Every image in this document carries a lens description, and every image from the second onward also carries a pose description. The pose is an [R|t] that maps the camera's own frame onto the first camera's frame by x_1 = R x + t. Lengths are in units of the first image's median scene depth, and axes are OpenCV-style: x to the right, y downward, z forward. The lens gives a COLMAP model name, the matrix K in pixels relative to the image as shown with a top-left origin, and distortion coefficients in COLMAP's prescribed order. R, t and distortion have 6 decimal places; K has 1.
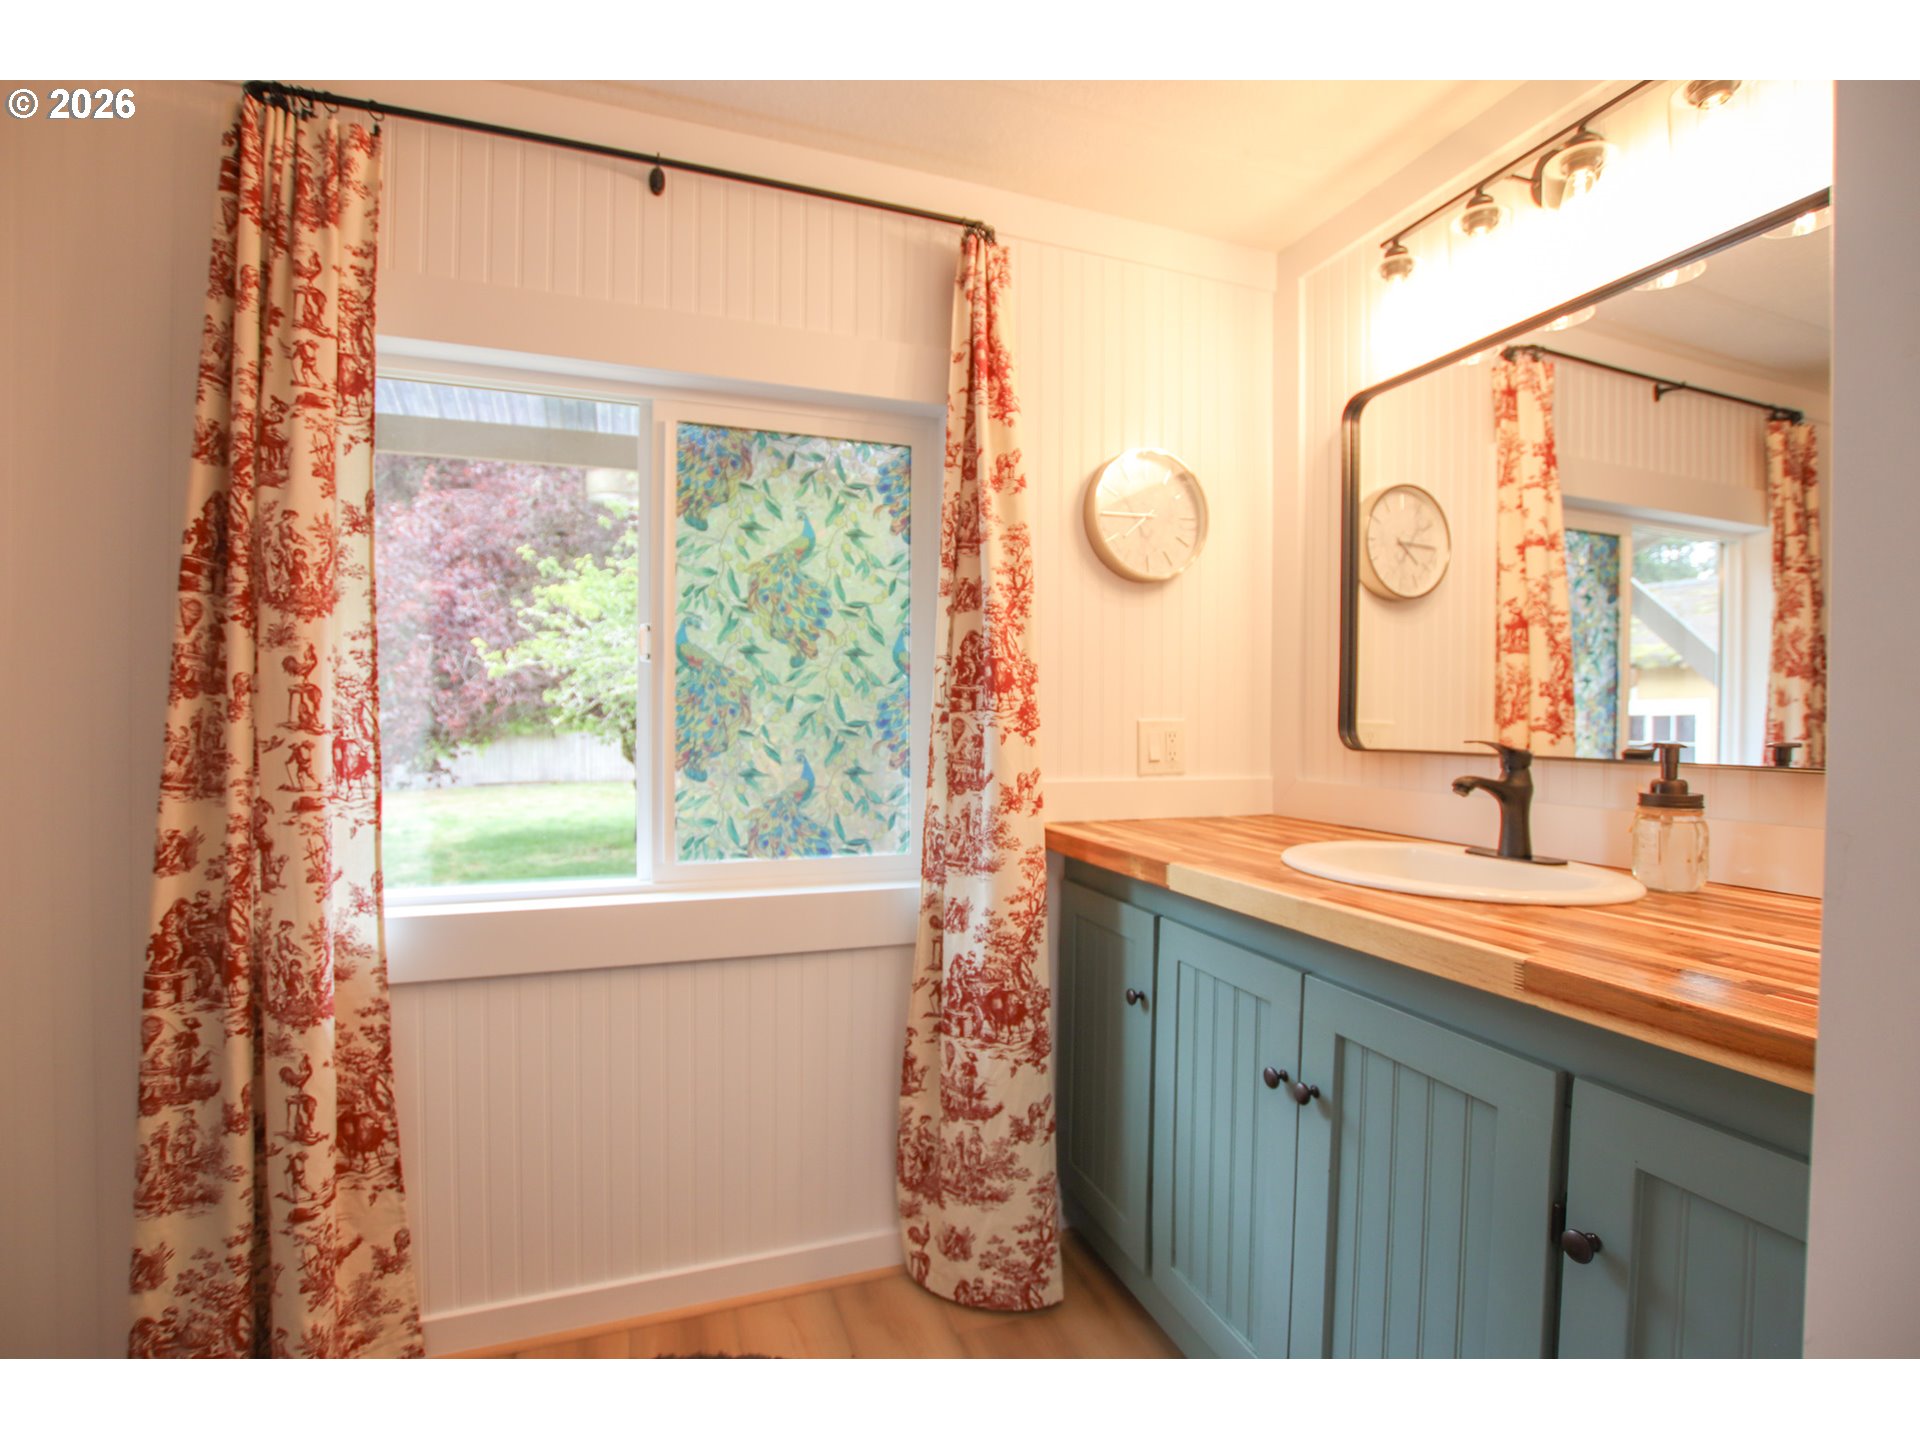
lens RADIAL K [[894.1, 0, 960.0], [0, 894.1, 720.0], [0, 0, 1]] dist [-0.030130, 0.004647]
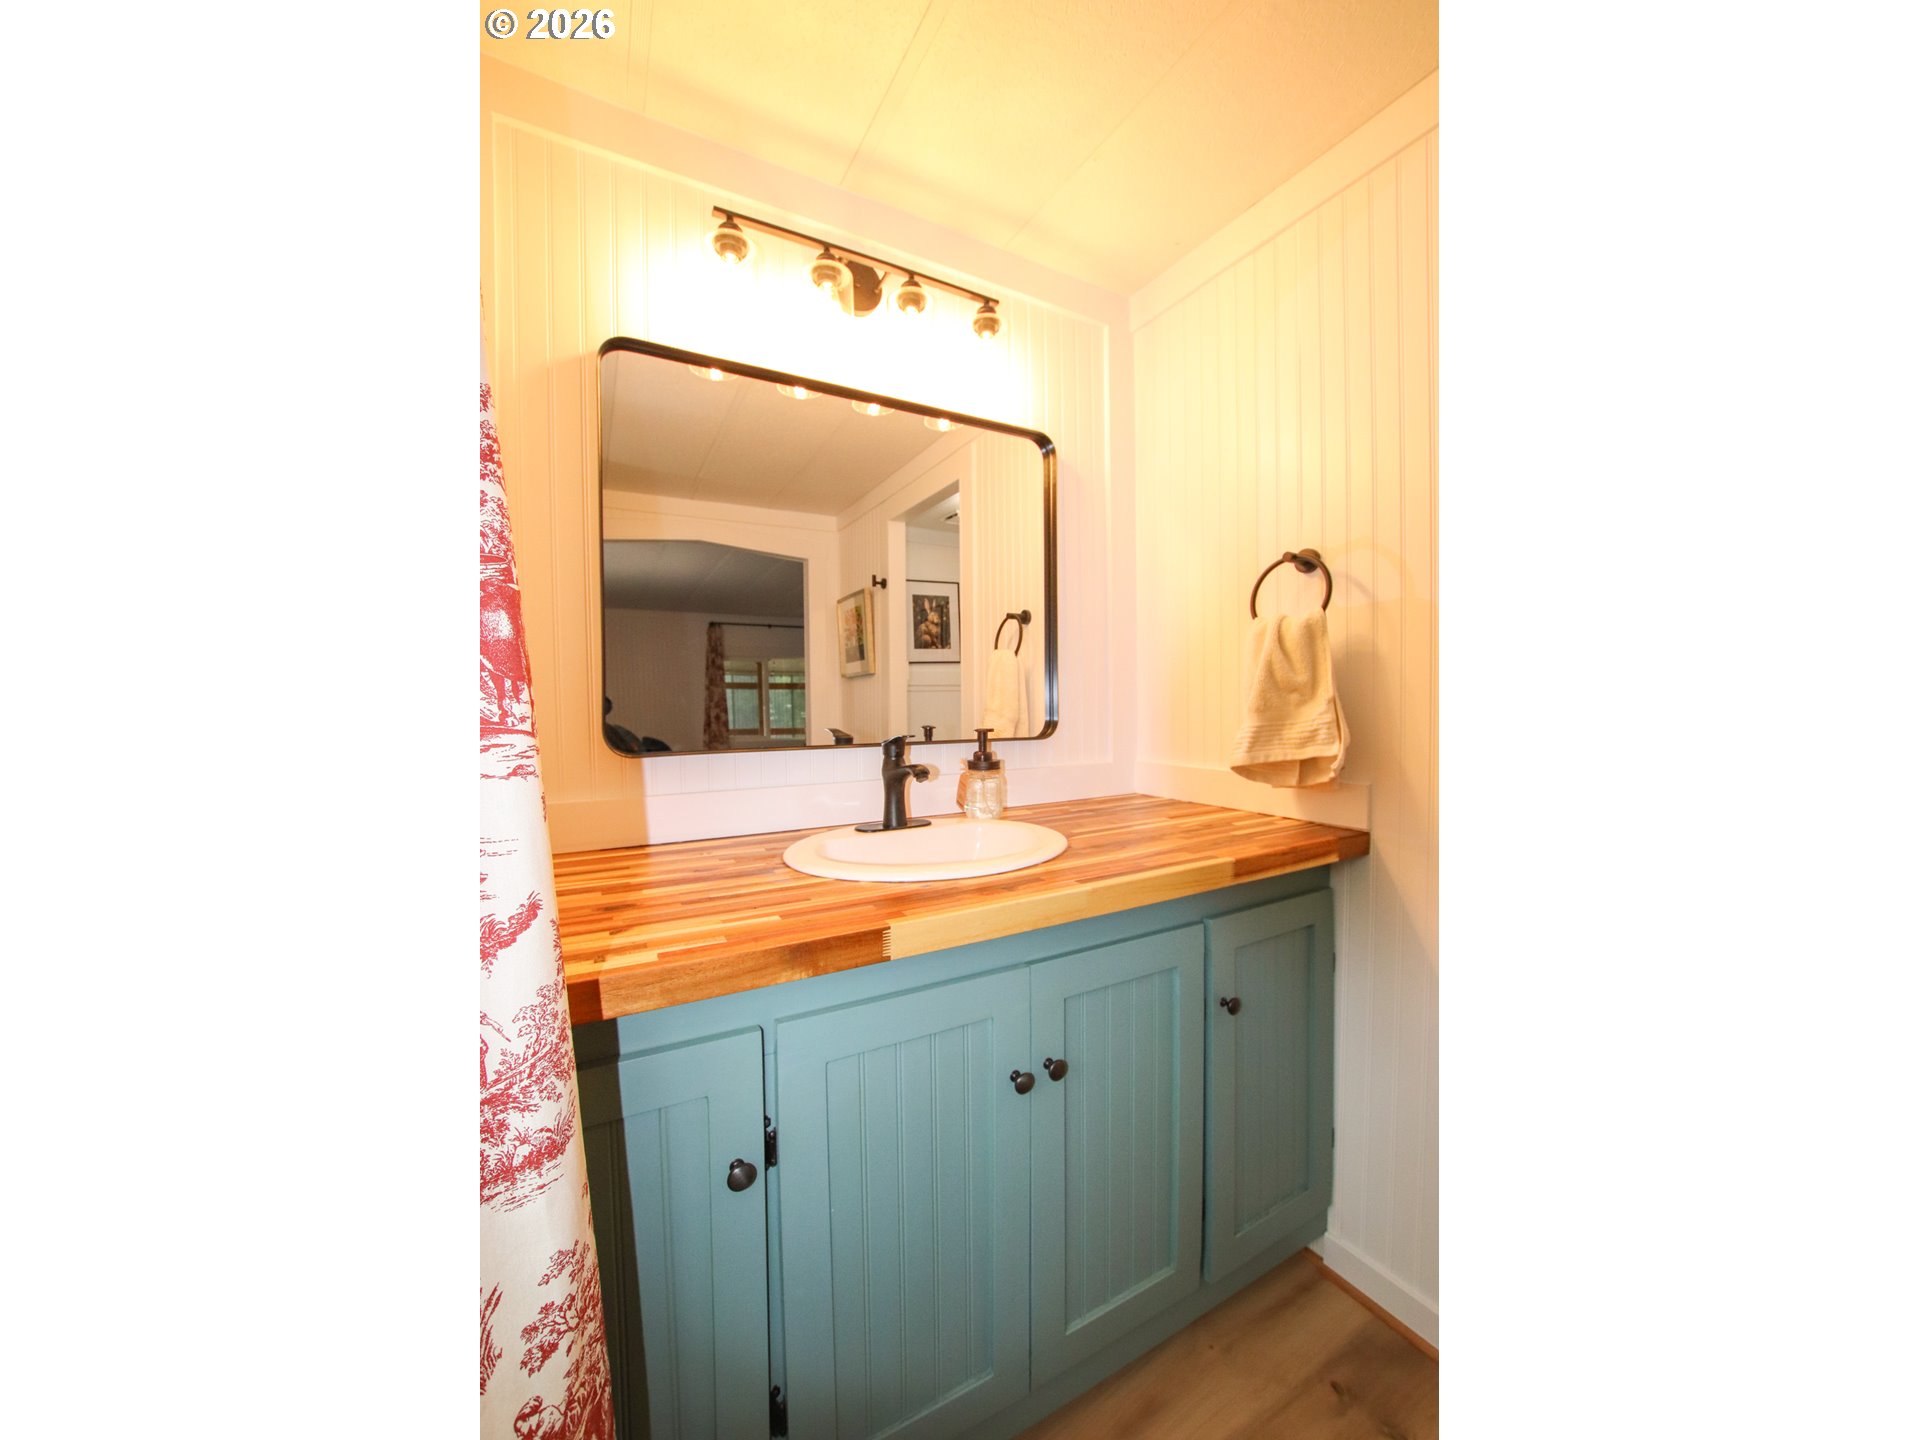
lens RADIAL K [[668.1, 0, 960.0], [0, 668.1, 720.0], [0, 0, 1]] dist [-0.023176, 0.000118]
pose [[-0.155731, -0.054769, 0.986280, -0.339921], [0.014591, 0.998225, 0.057736, -0.051586], [-0.987692, 0.023382, -0.154655, 1.100925]]
